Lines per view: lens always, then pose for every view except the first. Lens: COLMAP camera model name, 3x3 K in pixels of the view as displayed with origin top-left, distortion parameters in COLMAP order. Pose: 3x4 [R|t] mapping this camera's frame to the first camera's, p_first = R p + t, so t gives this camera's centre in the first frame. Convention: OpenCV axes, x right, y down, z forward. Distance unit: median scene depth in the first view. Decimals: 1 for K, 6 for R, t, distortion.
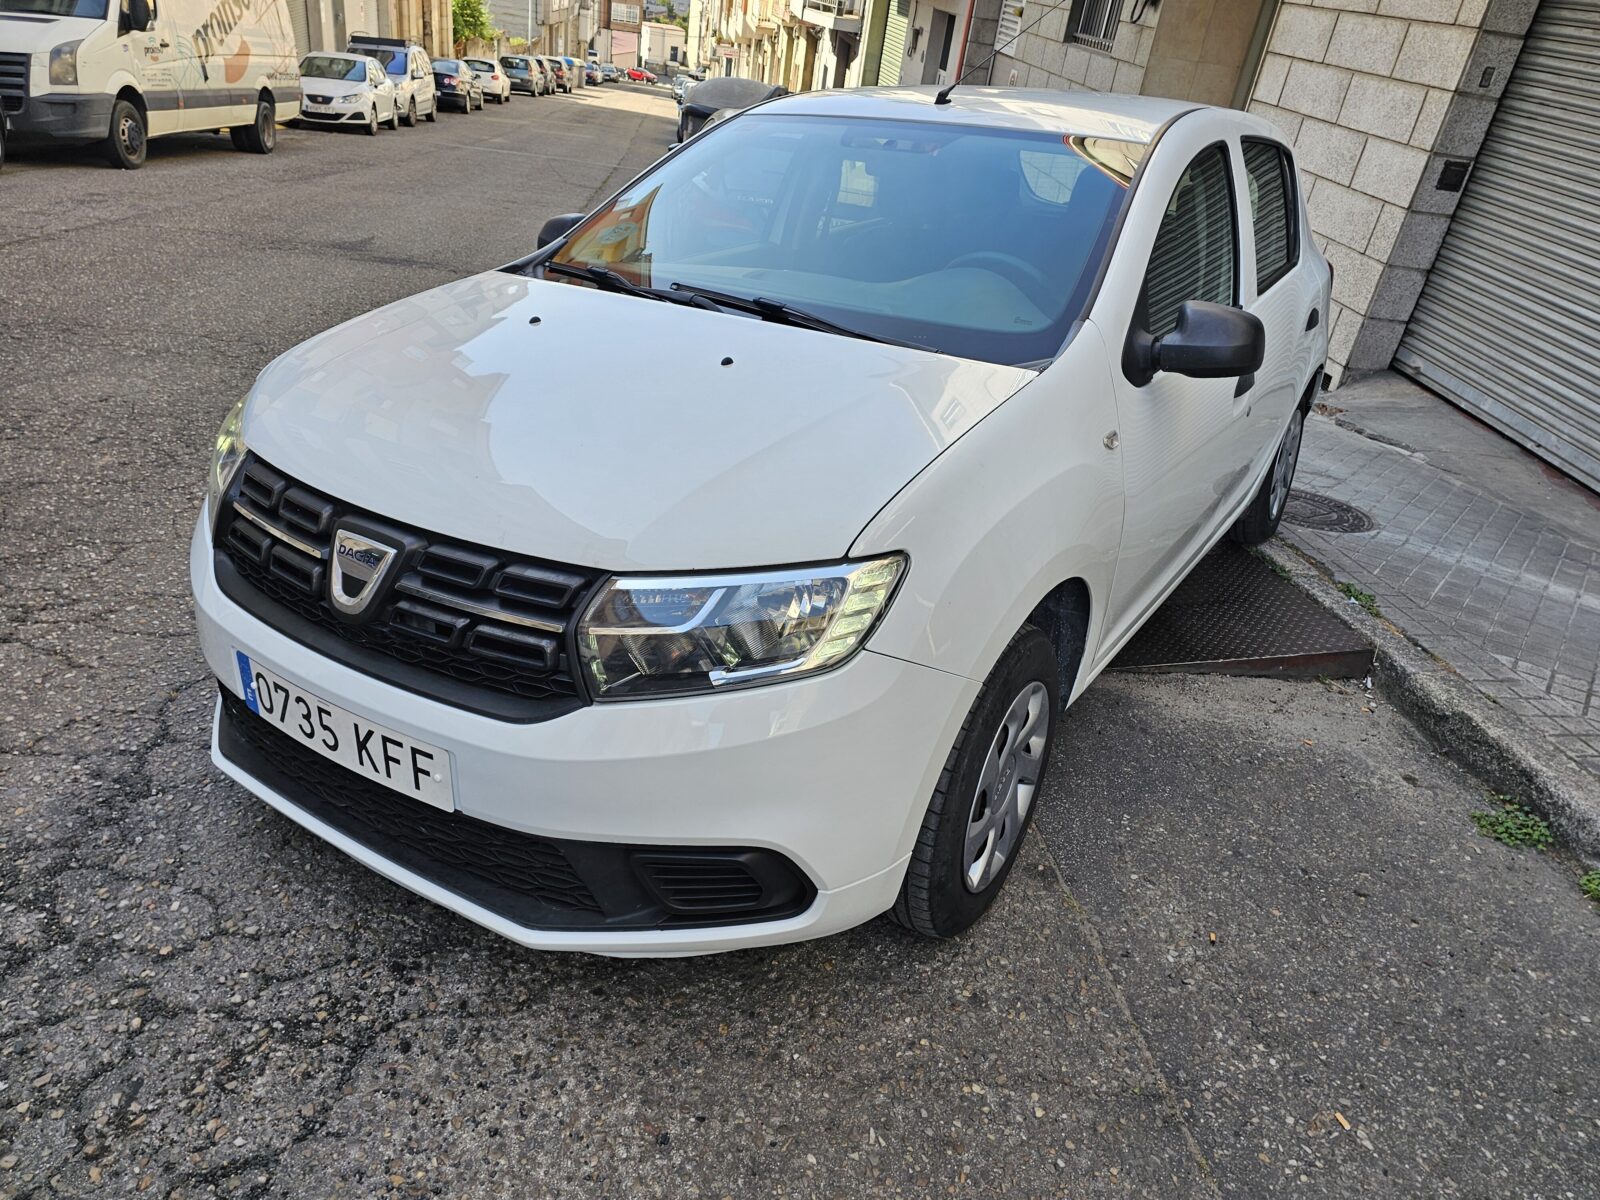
lens RADIAL K [[1104.4, 0, 798.9], [0, 1104.4, 596.6], [0, 0, 1]] dist [0.053777, -0.059424]
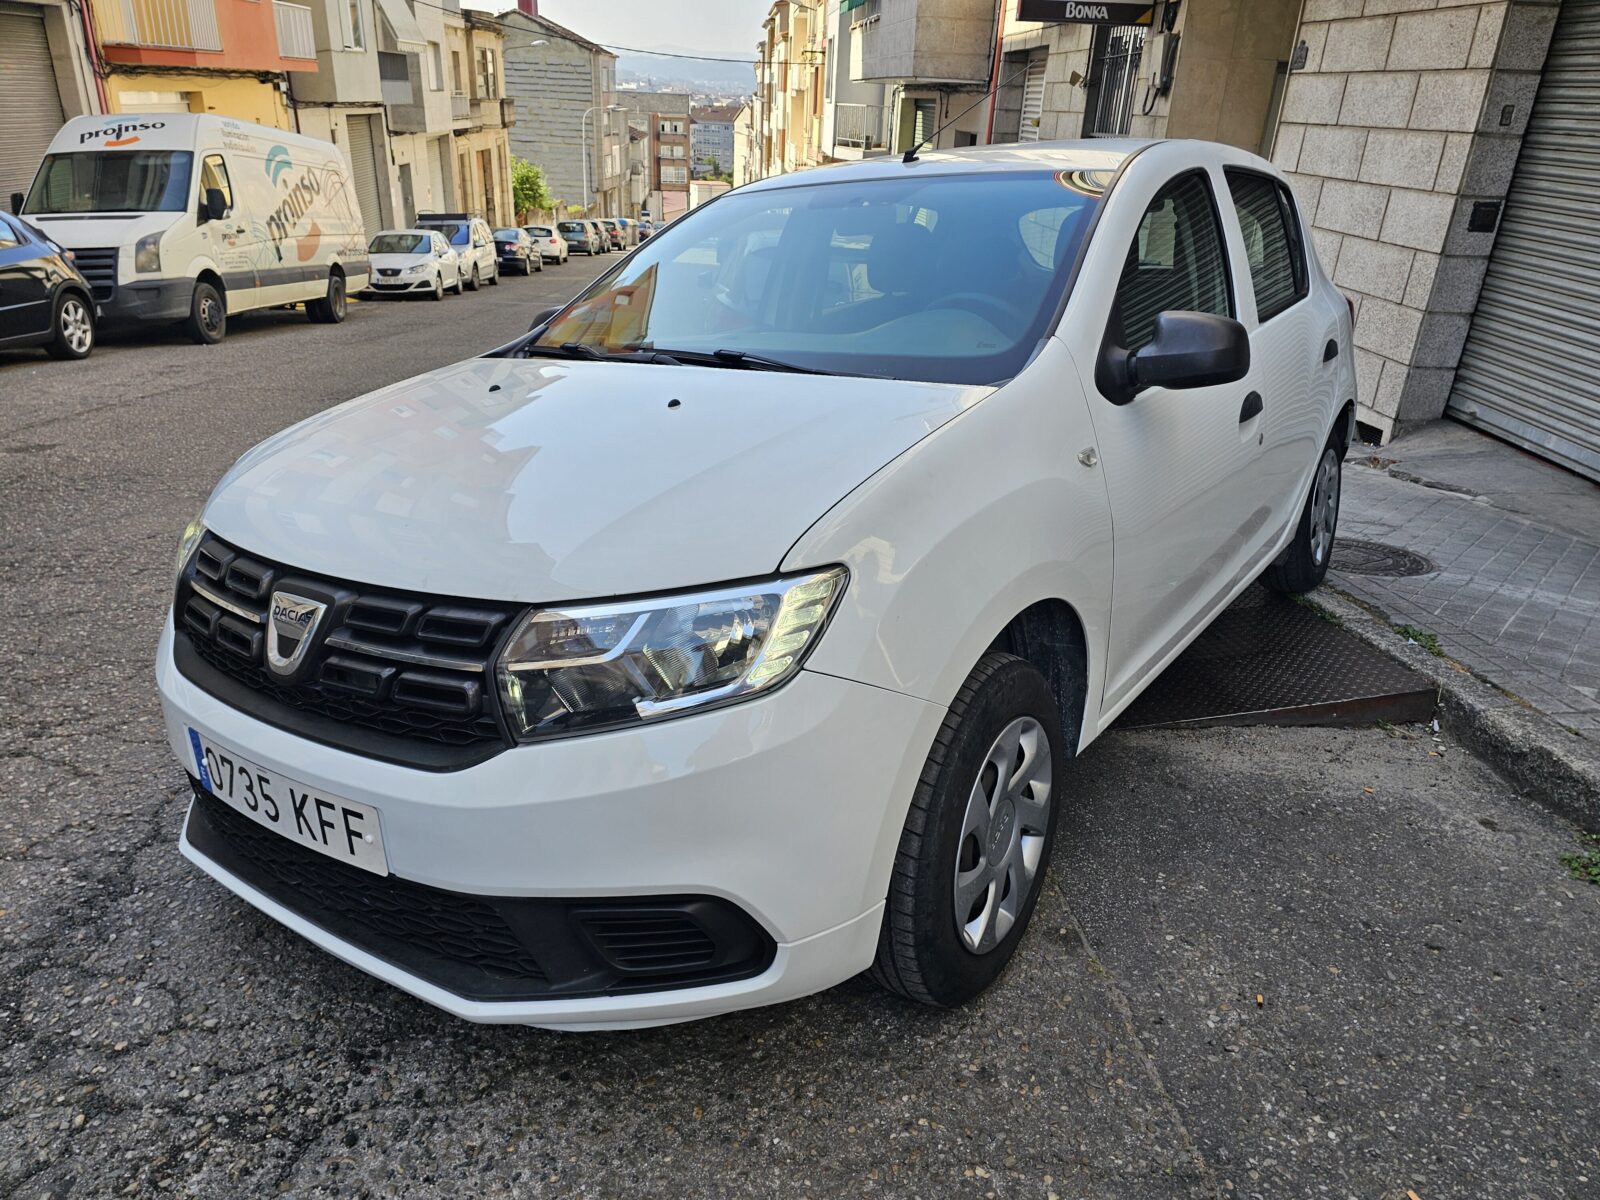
lens RADIAL K [[1101.9, 0, 777.9], [0, 1101.9, 603.7], [0, 0, 1]] dist [0.047519, -0.052125]
pose [[0.994279, -0.068980, -0.081560, 0.075729], [0.060251, 0.992643, -0.105025, 0.056788], [0.088204, 0.099510, 0.991119, 0.049203]]
